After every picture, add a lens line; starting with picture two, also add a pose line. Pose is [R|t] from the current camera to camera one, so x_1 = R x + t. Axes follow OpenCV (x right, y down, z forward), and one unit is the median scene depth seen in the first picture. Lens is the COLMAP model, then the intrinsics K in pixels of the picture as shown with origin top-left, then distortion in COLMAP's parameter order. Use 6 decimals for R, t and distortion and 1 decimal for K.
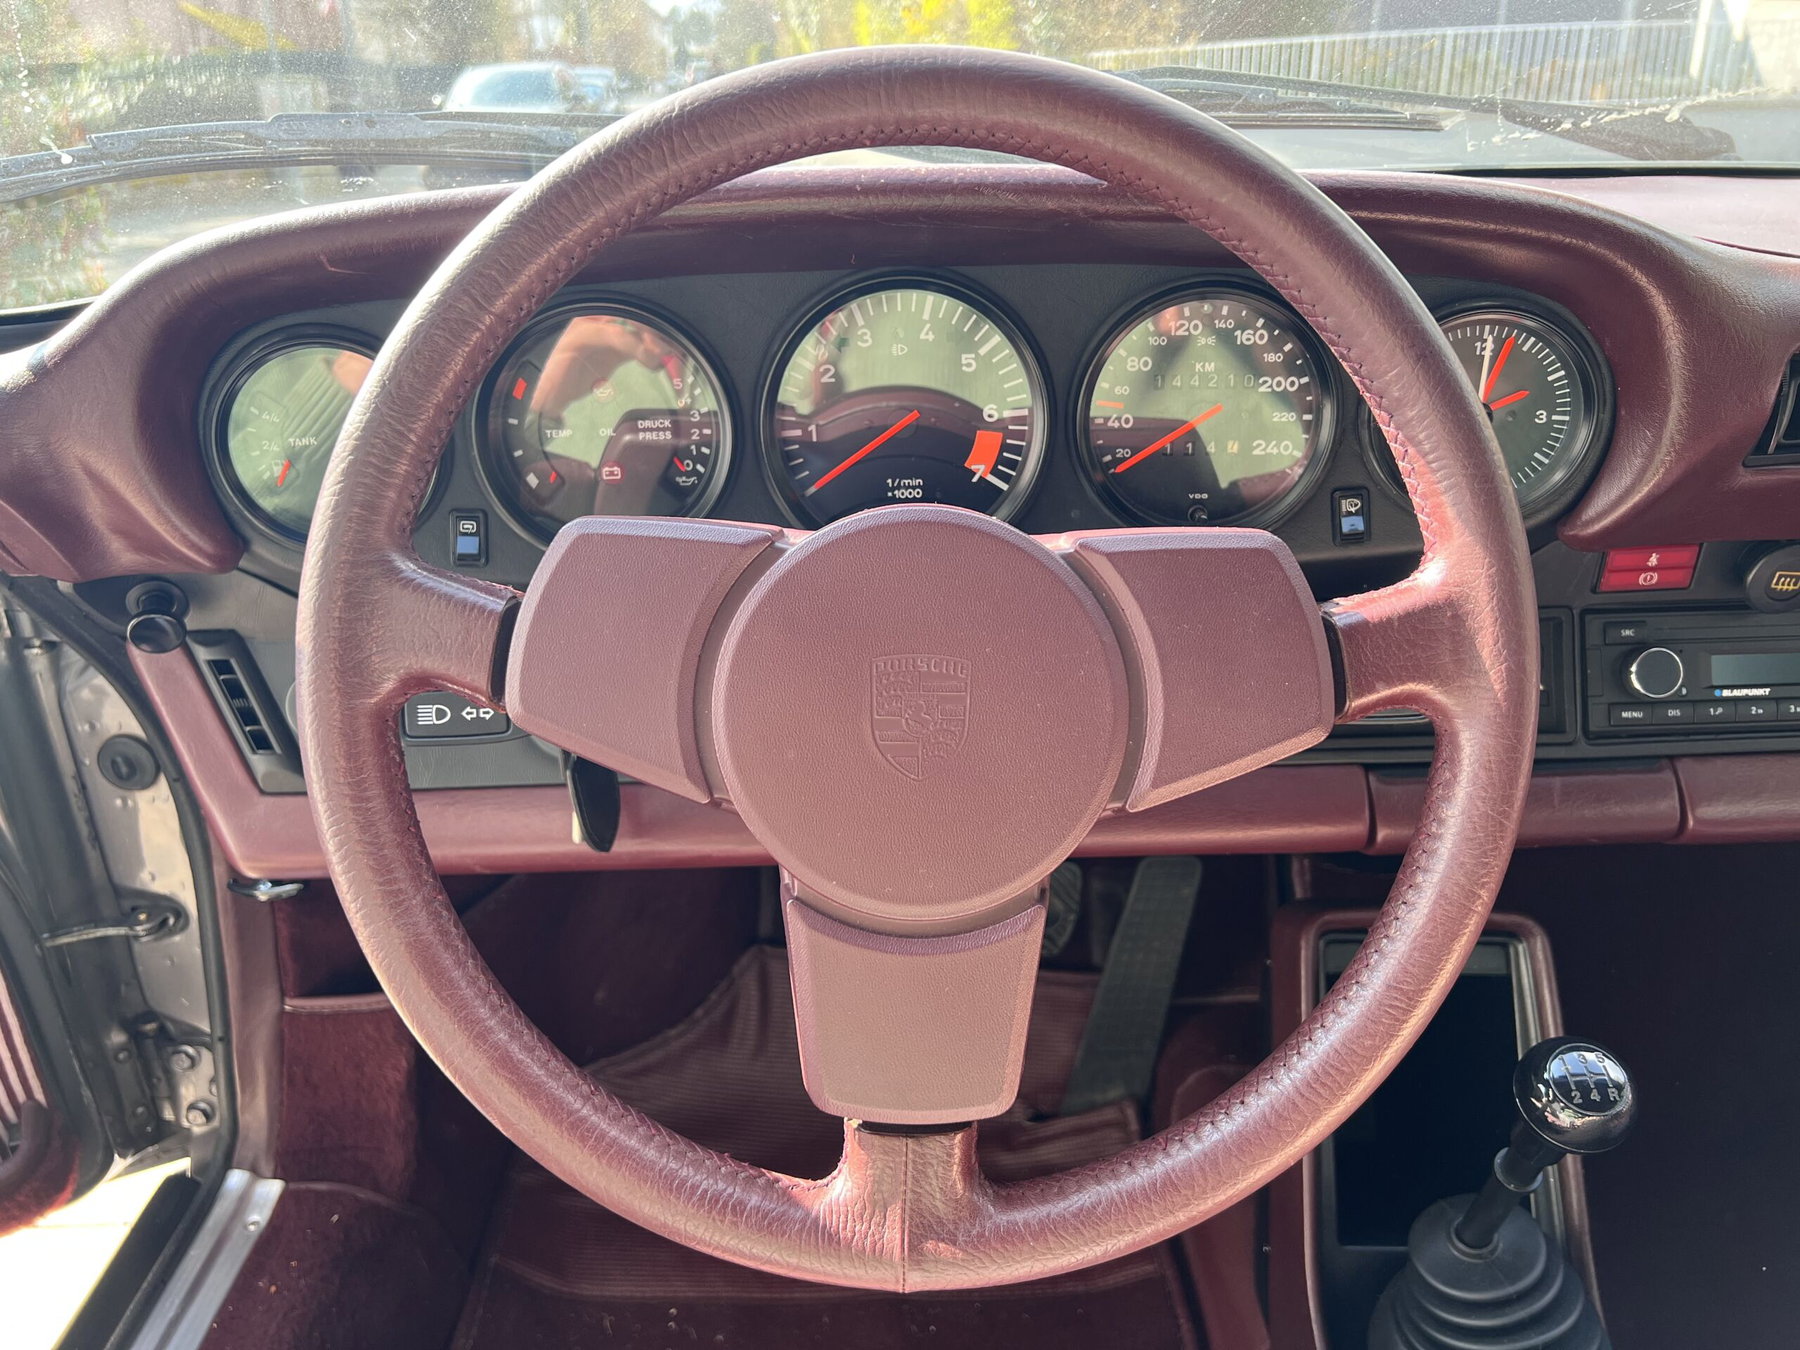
lens RADIAL K [[1341.1, 0, 899.8], [0, 1341.1, 674.0], [0, 0, 1]] dist [0.003555, -0.012973]
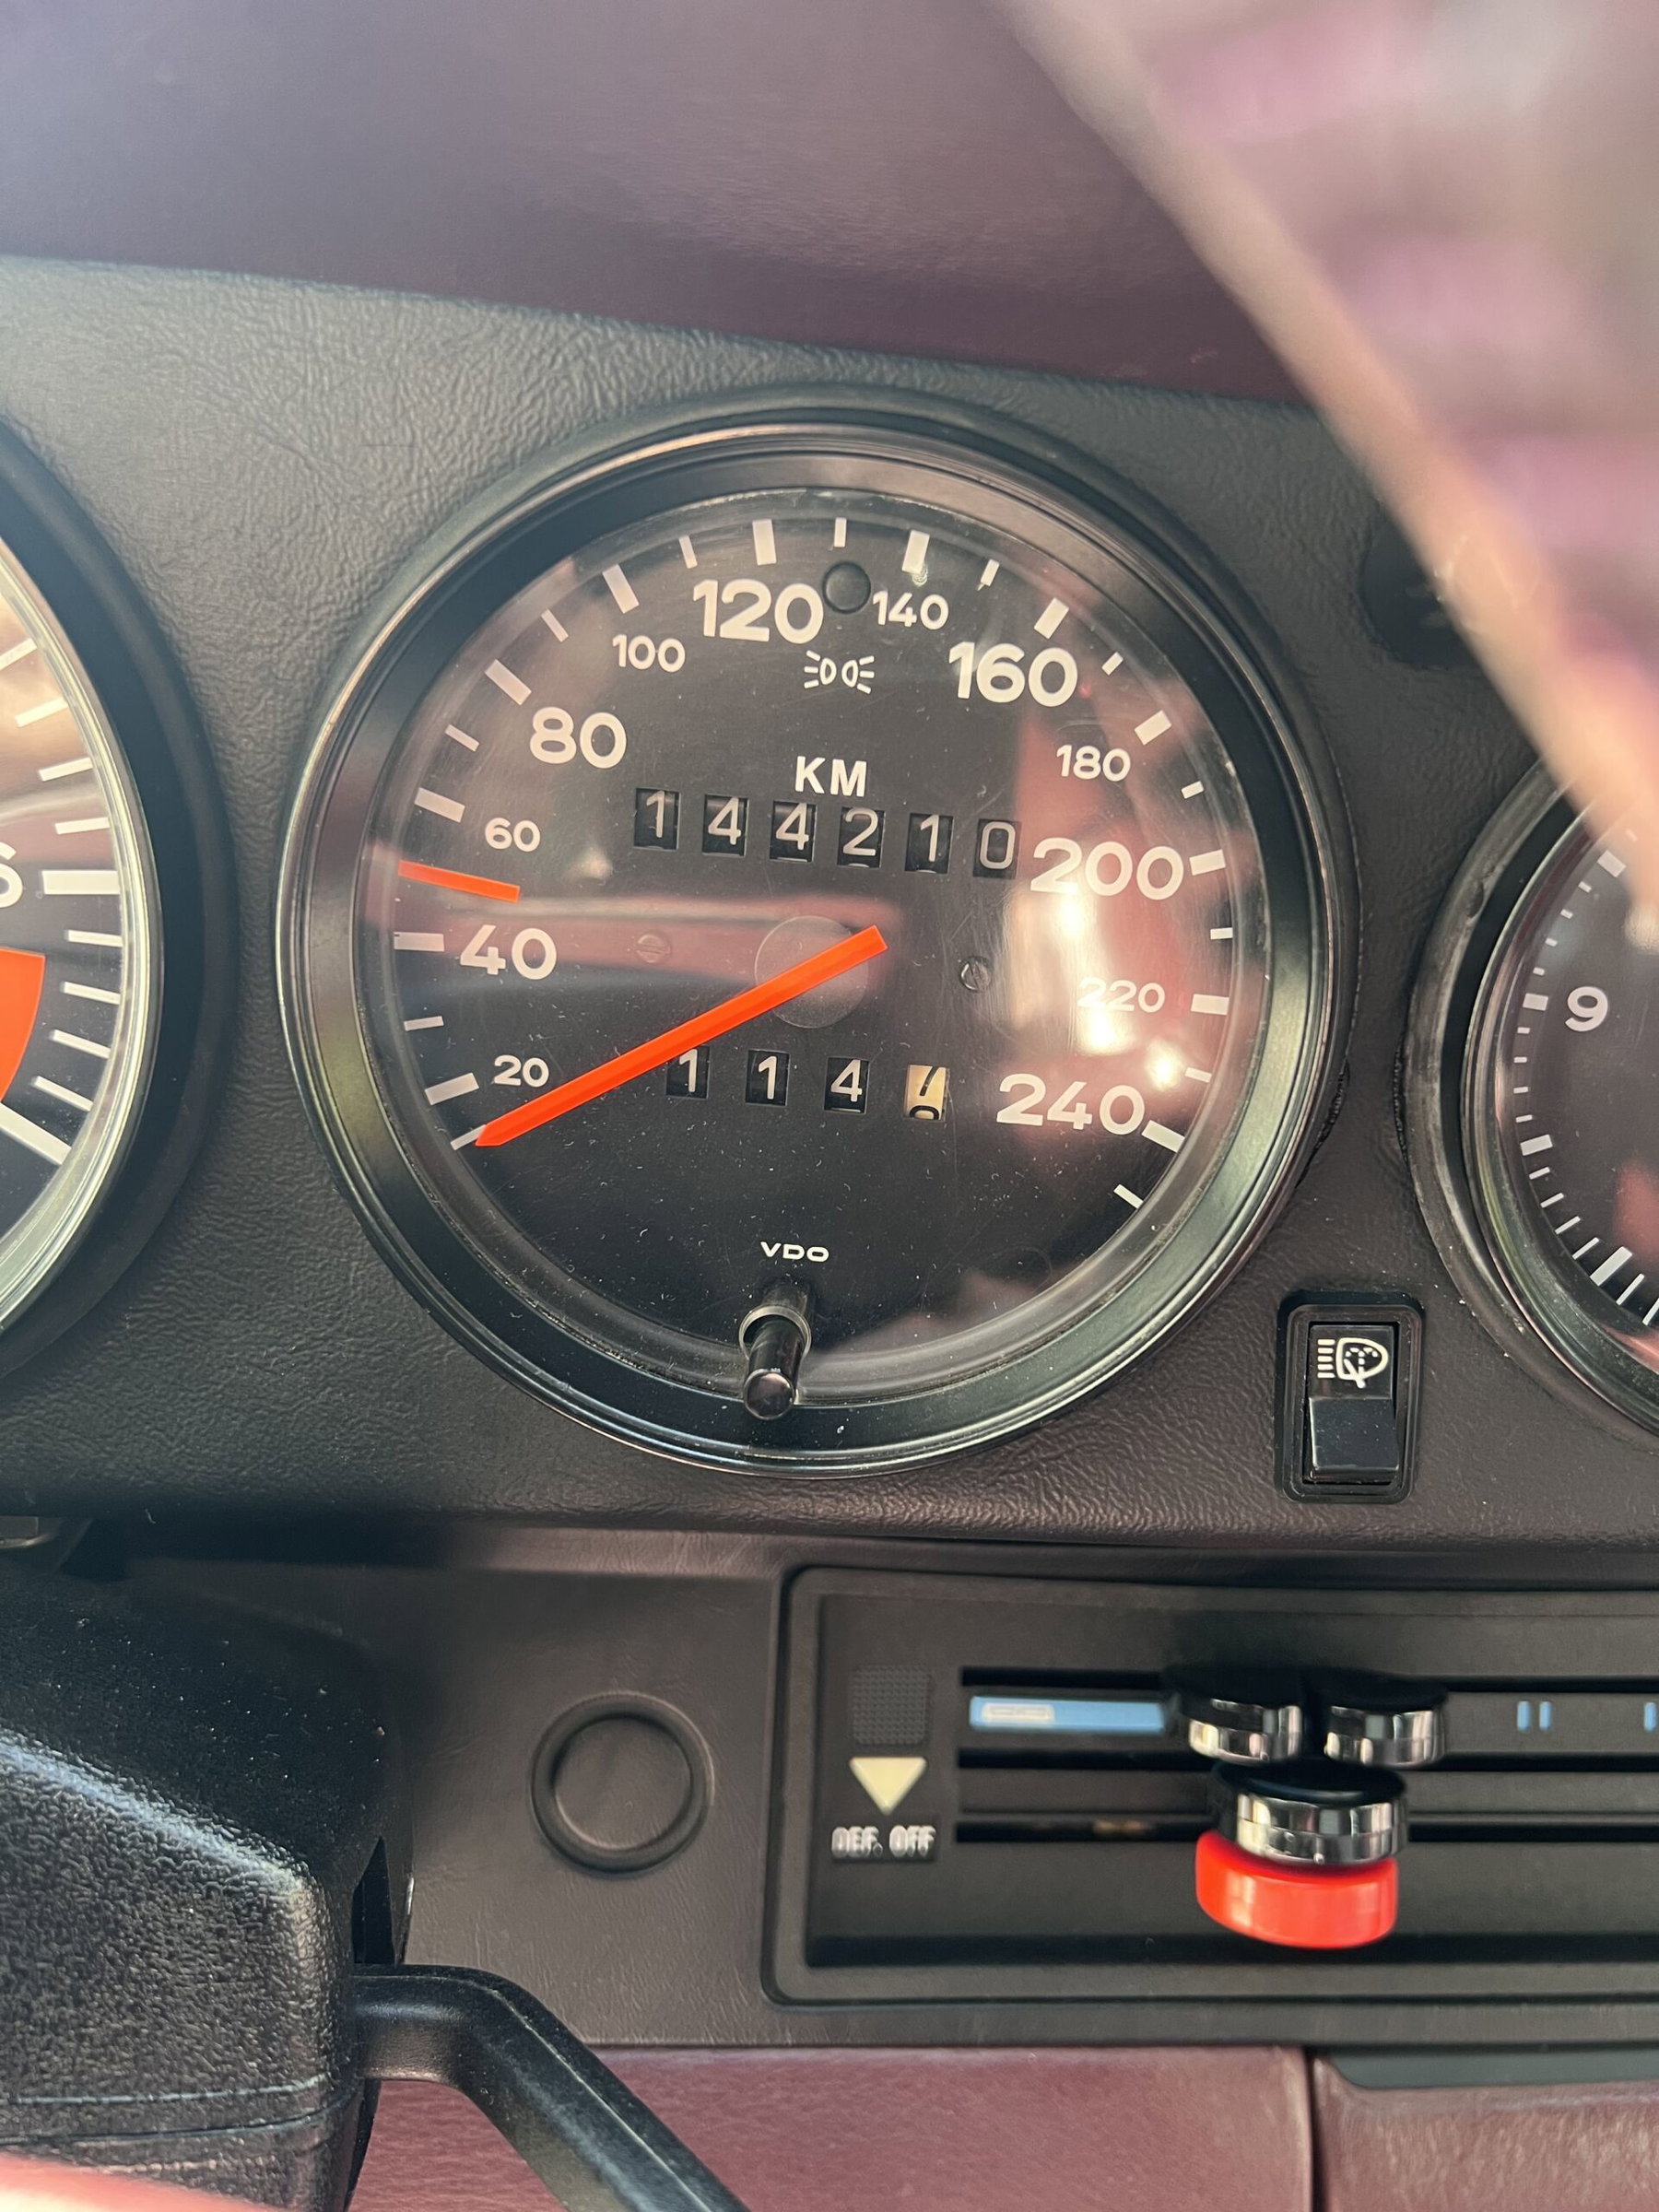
lens RADIAL K [[1648.0, 0, 829.6], [0, 1648.0, 1106.6], [0, 0, 1]] dist [0.003555, -0.012973]
pose [[0.993567, 0.080178, 0.079976, 0.207753], [-0.076588, 0.995955, -0.046990, -0.151900], [-0.083420, 0.040562, 0.995689, 0.692595]]
